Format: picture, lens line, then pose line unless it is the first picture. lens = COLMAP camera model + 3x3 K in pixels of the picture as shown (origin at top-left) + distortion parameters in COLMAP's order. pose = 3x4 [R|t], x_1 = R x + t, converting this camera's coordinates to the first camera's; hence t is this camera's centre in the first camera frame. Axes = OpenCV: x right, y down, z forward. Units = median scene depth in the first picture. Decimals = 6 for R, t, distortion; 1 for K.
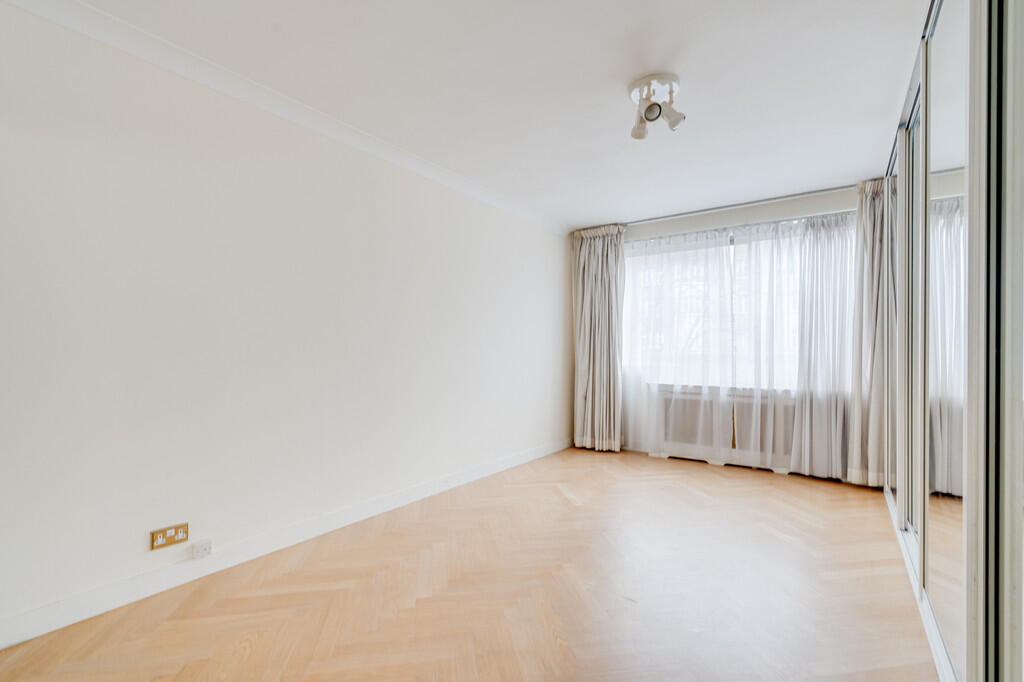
lens RADIAL K [[457.7, 0, 497.1], [0, 457.7, 348.8], [0, 0, 1]] dist [-0.000138, -0.000107]
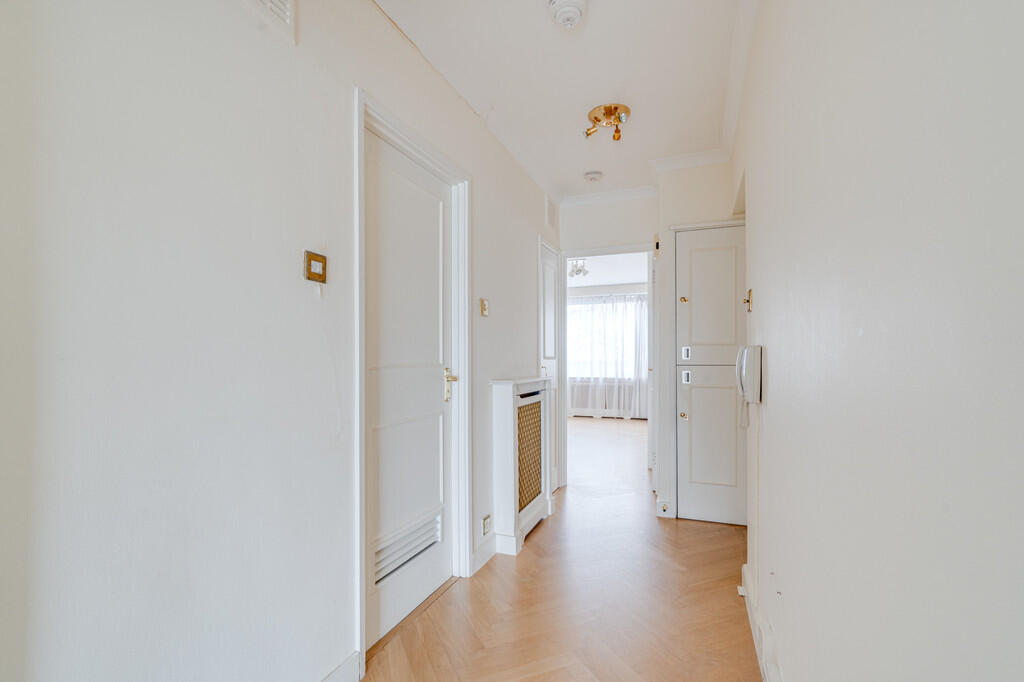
lens RADIAL K [[484.5, 0, 511.5], [0, 484.5, 354.4], [0, 0, 1]] dist [-0.000102, -0.000022]
pose [[0.960219, 0.000378, 0.279249, -0.437953], [0.002306, 0.999954, -0.009285, 0.004212], [-0.279239, 0.009559, 0.960174, -0.857185]]
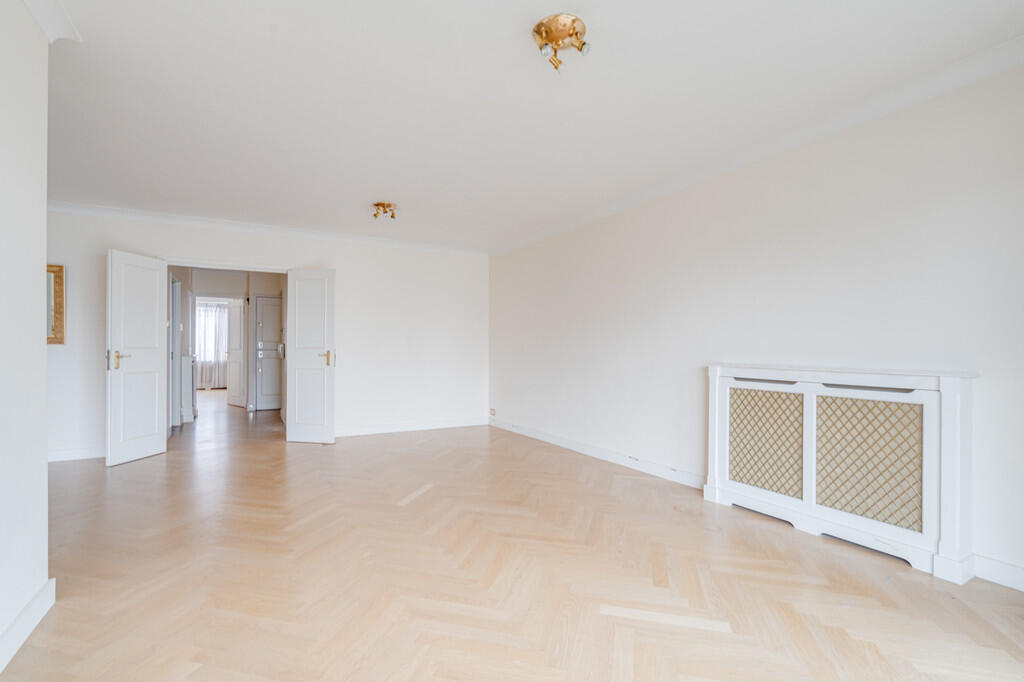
lens RADIAL K [[484.5, 0, 511.5], [0, 484.5, 354.4], [0, 0, 1]] dist [-0.000102, -0.000022]
pose [[0.415068, -0.004506, 0.909779, -1.293368], [-0.006677, 0.999946, 0.007999, 0.010855], [-0.909766, -0.009394, 0.415015, -1.902358]]
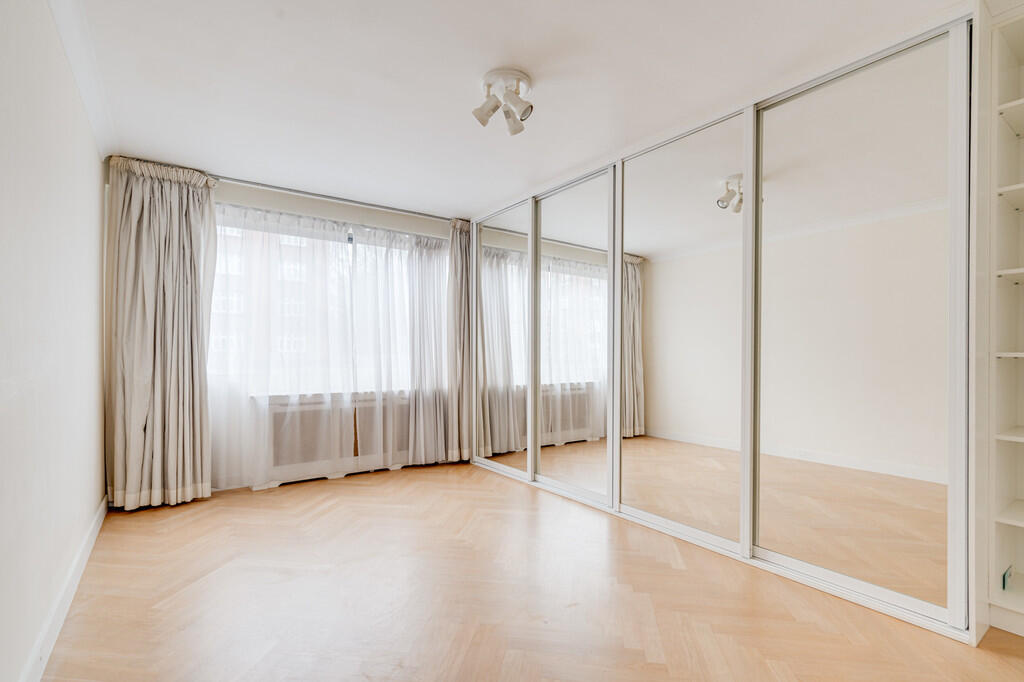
lens RADIAL K [[484.5, 0, 511.5], [0, 484.5, 354.4], [0, 0, 1]] dist [-0.000102, -0.000022]
pose [[0.308847, 0.000253, 0.951112, -0.343712], [-0.005248, 0.999985, 0.001437, 0.001699], [-0.951097, -0.005435, 0.308844, 0.374006]]
